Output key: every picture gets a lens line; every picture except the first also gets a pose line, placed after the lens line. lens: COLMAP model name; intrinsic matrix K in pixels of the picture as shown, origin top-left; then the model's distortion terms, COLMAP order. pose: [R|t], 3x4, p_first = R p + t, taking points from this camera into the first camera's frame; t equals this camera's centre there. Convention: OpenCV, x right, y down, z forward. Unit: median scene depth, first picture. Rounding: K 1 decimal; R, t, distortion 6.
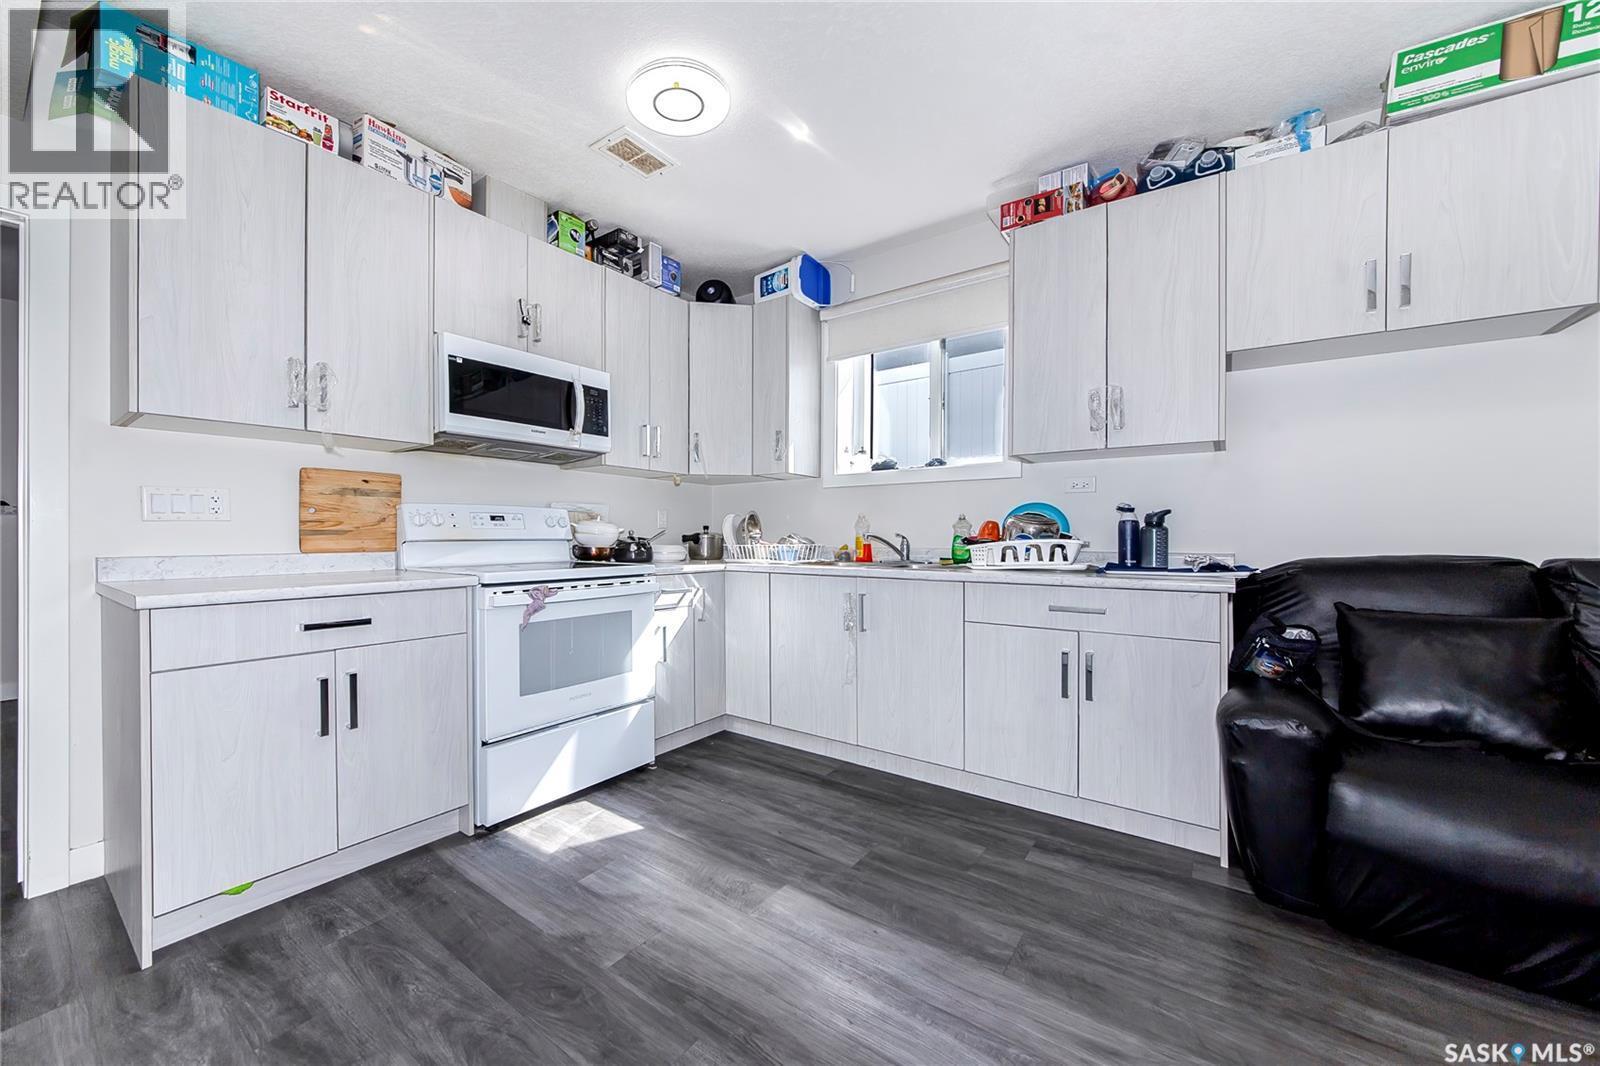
lens RADIAL K [[593.1, 0, 796.5], [0, 593.1, 514.4], [0, 0, 1]] dist [-0.001163, -0.000198]
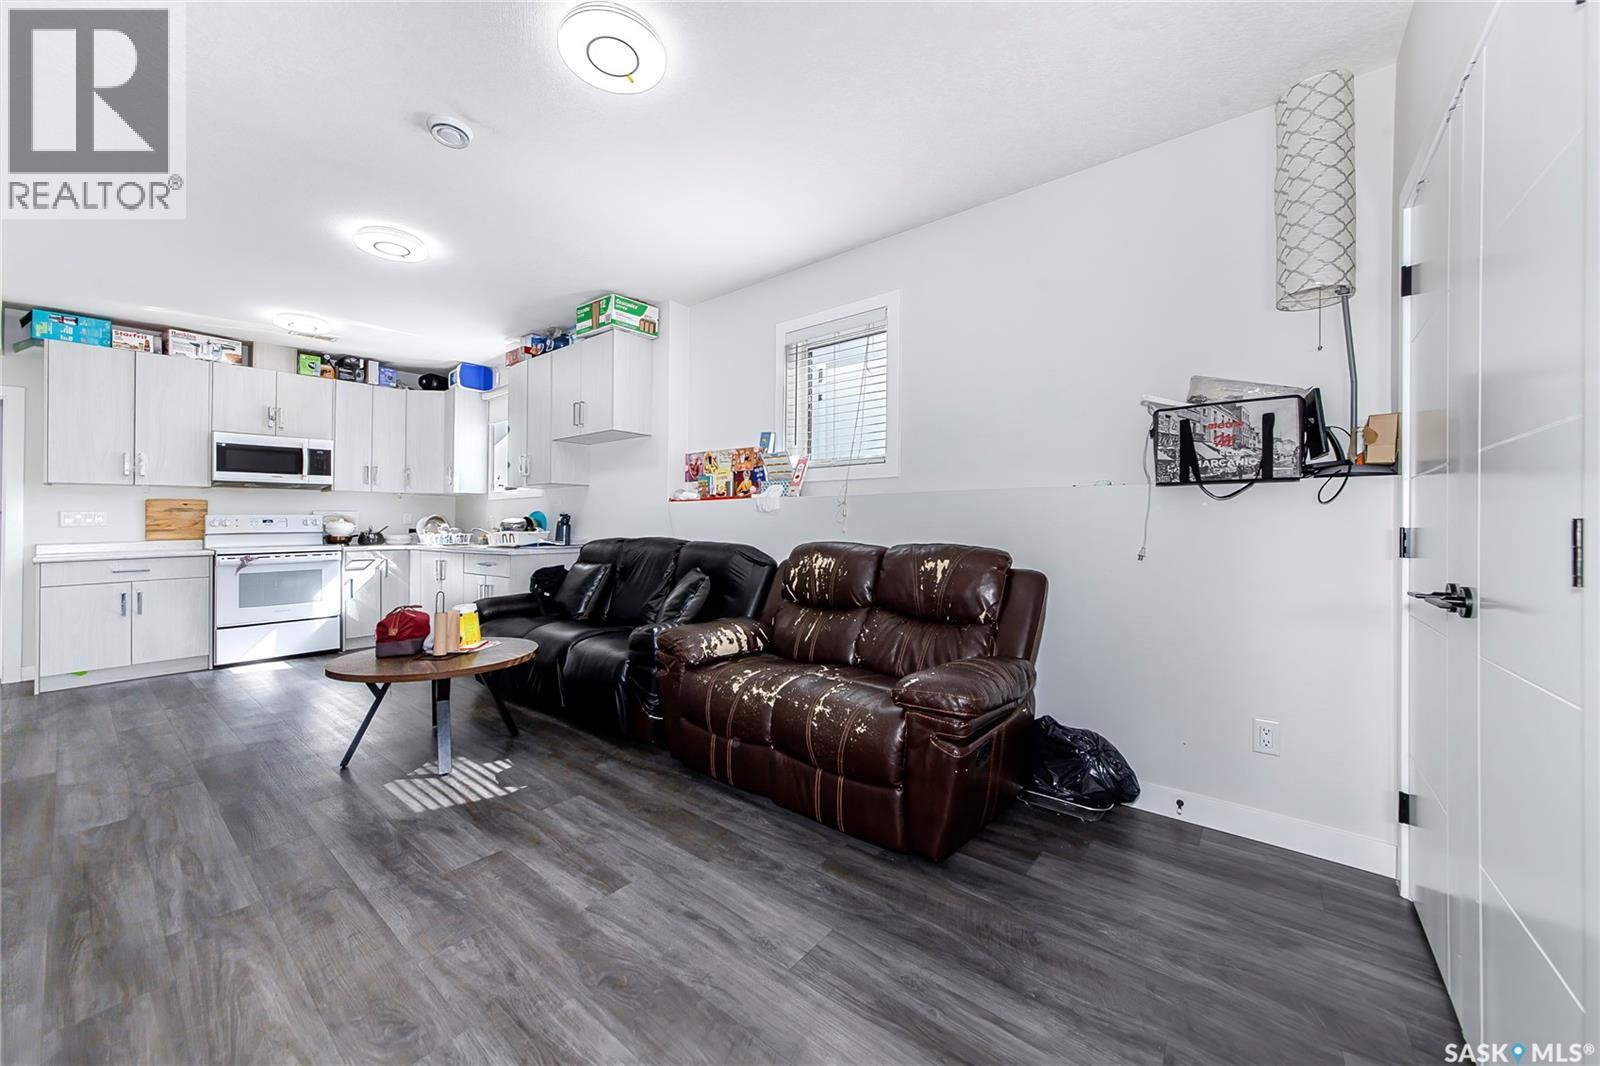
lens RADIAL K [[596.8, 0, 800.4], [0, 596.8, 502.7], [0, 0, 1]] dist [0.014458, 0.000107]
pose [[0.995711, -0.009765, -0.092004, 1.485733], [0.010179, 0.999940, 0.004028, -0.047053], [0.091959, -0.004948, 0.995750, -0.821190]]
